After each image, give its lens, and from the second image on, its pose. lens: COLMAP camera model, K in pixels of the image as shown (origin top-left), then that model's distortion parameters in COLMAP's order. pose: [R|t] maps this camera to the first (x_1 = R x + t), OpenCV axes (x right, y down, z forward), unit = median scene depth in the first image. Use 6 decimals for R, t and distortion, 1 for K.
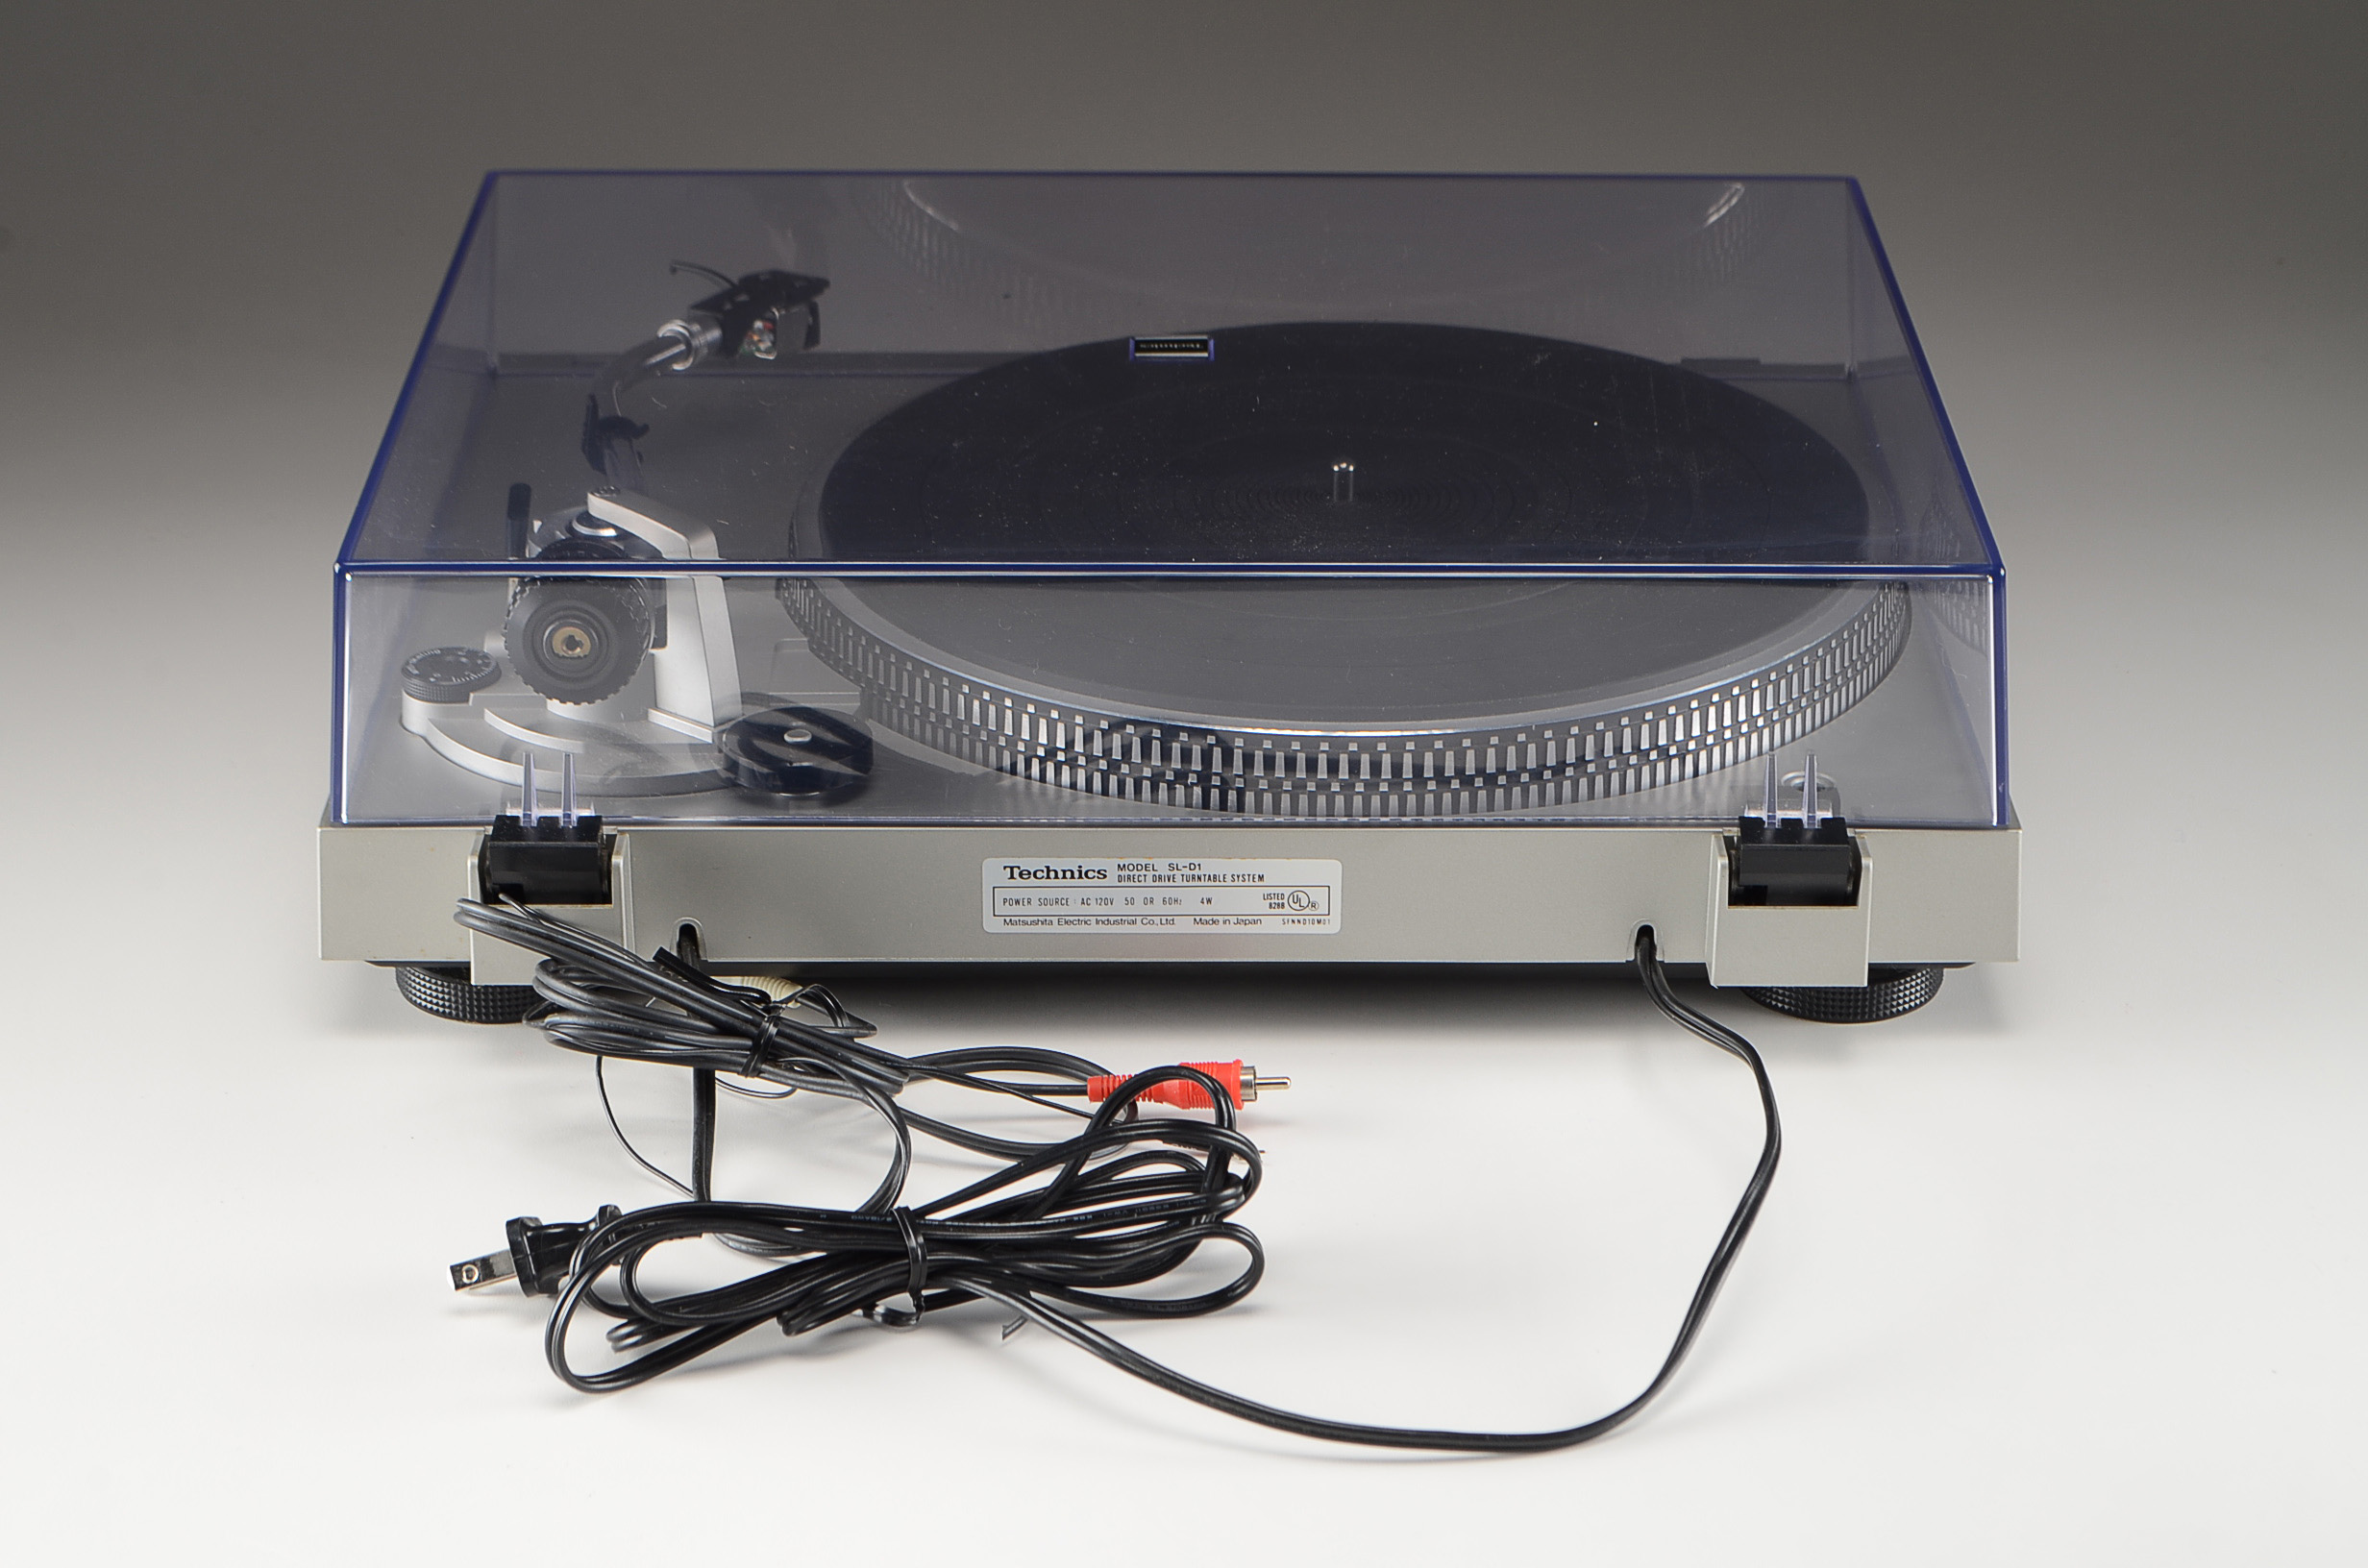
lens RADIAL K [[5593.6, 0, 1184.0], [0, 5593.6, 784.0], [0, 0, 1]] dist [0.063319, -0.011468]
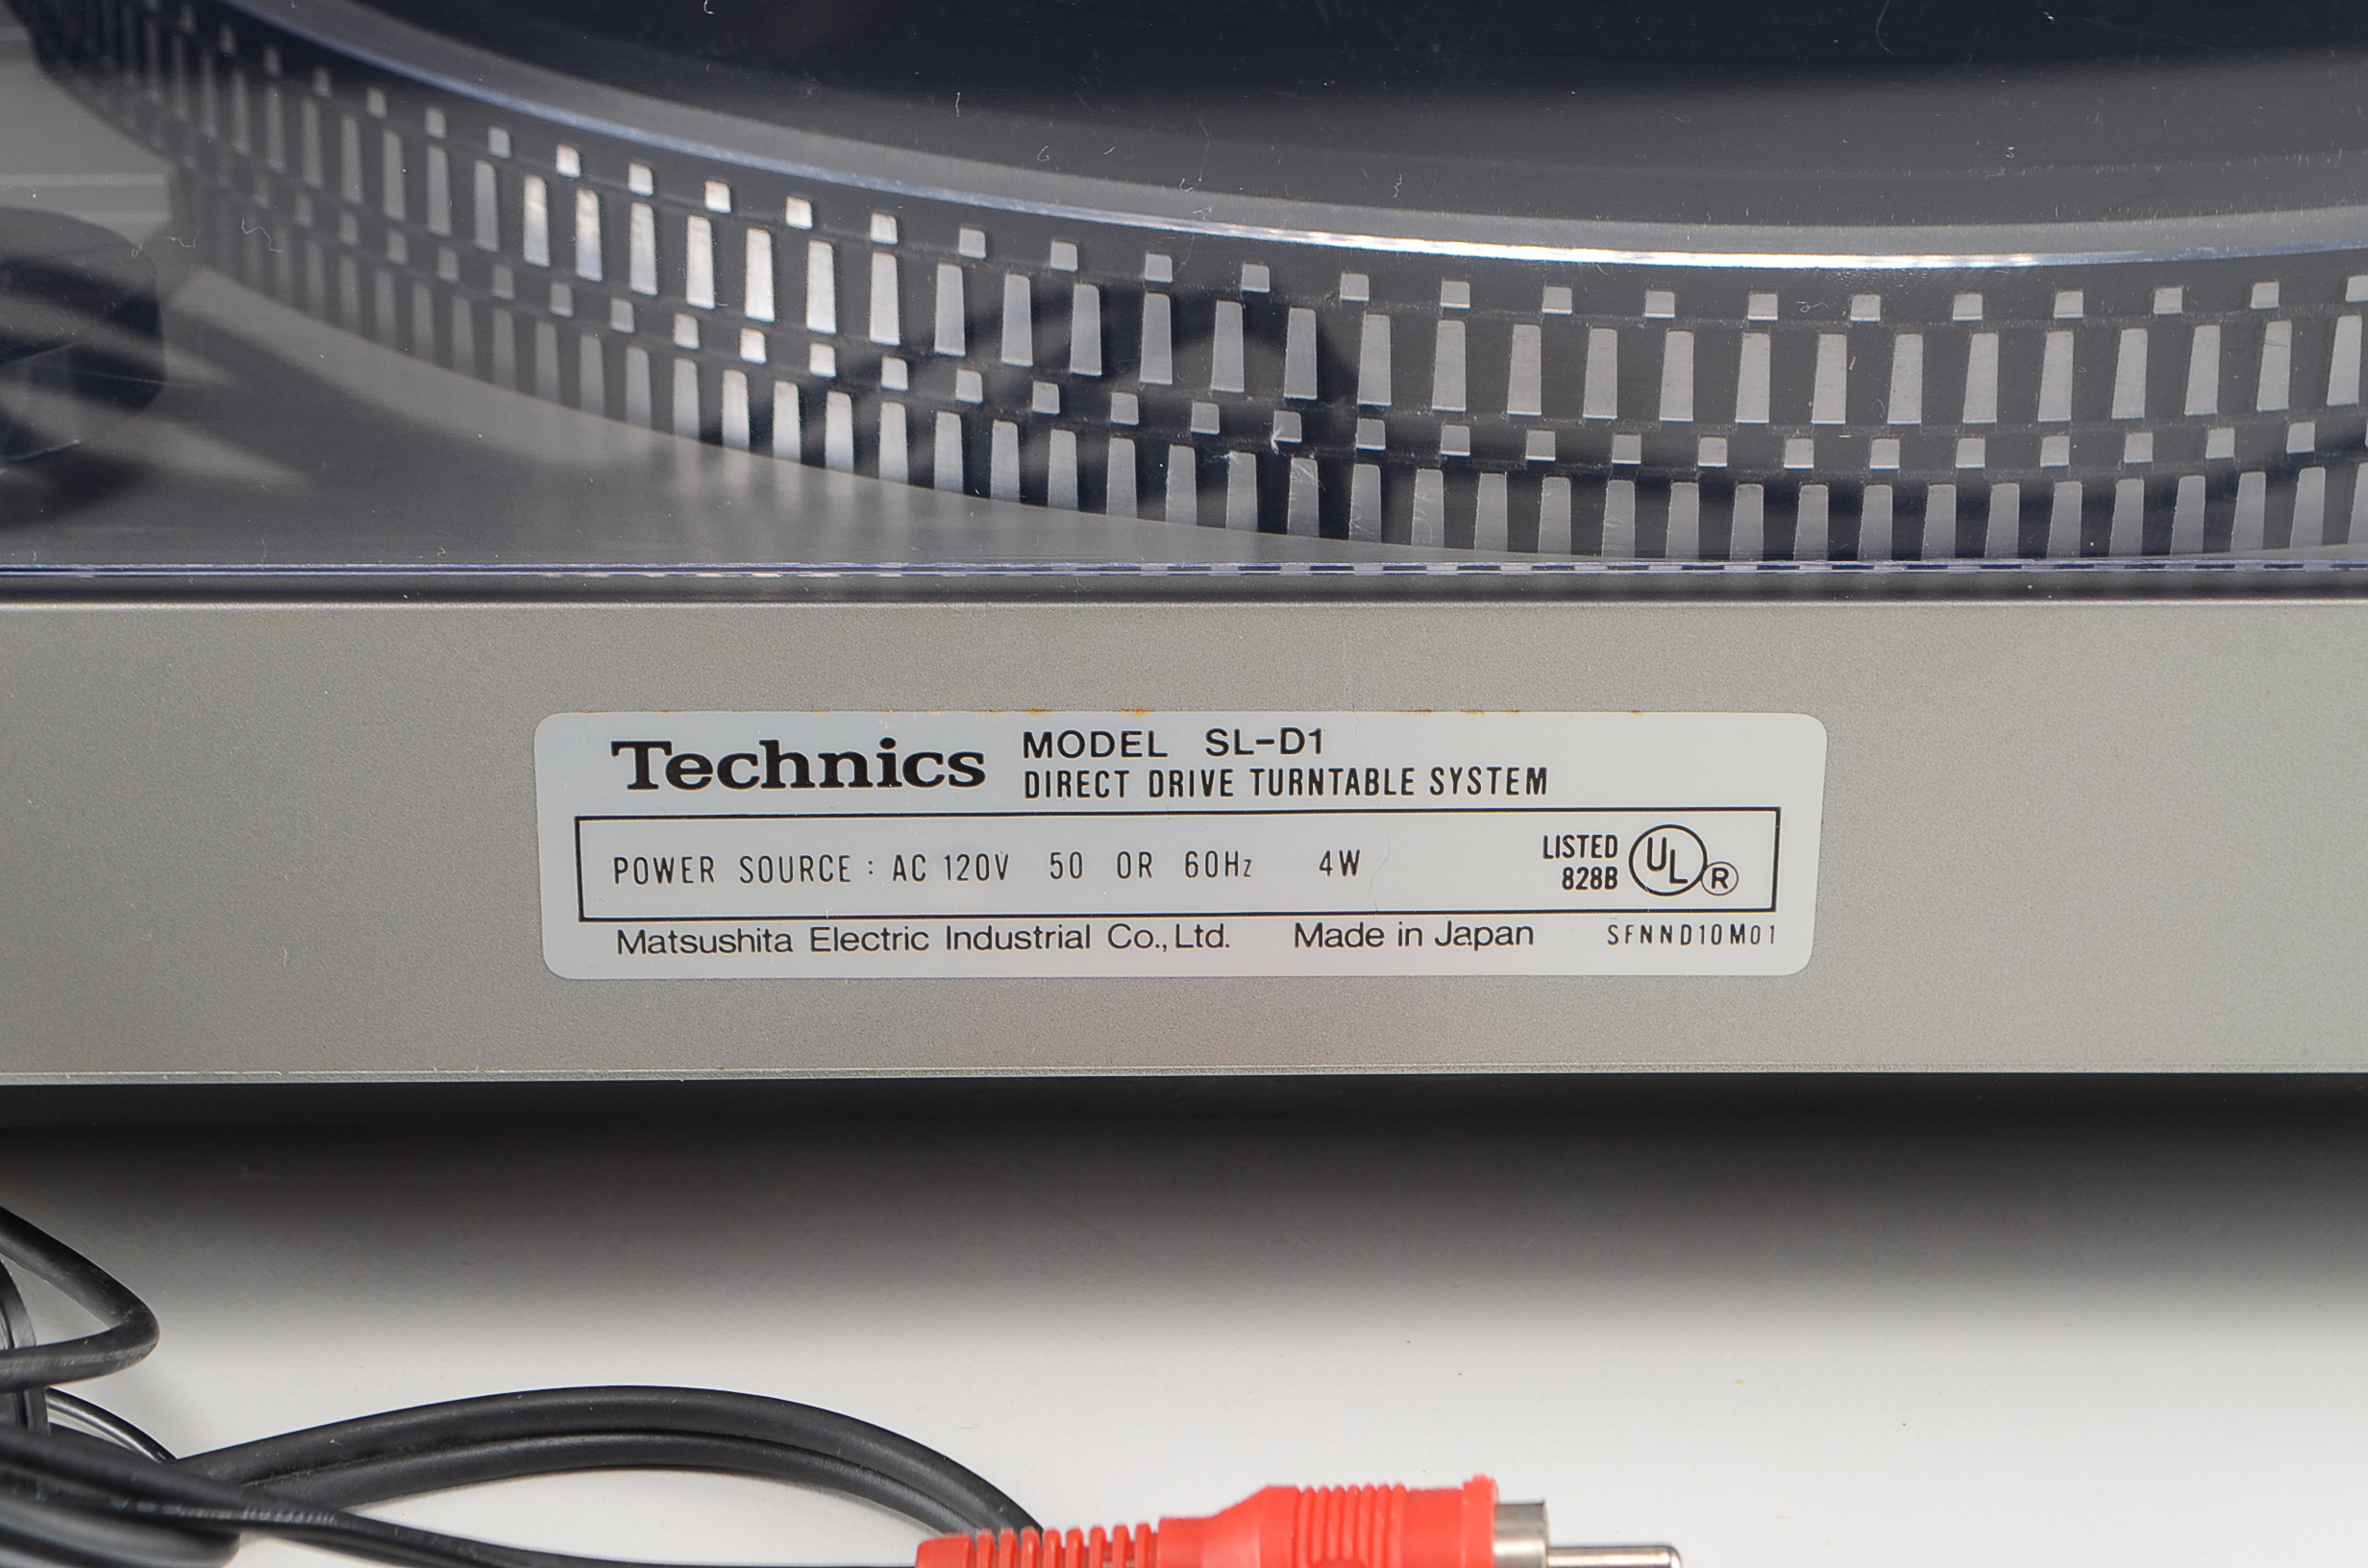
lens RADIAL K [[5593.6, 0, 1184.0], [0, 5593.6, 784.0], [0, 0, 1]] dist [0.063319, -0.011468]
pose [[0.999659, -0.004412, 0.025718, -0.010998], [0.003987, 0.999855, 0.016559, 0.012237], [-0.025788, -0.016451, 0.999532, 0.718556]]
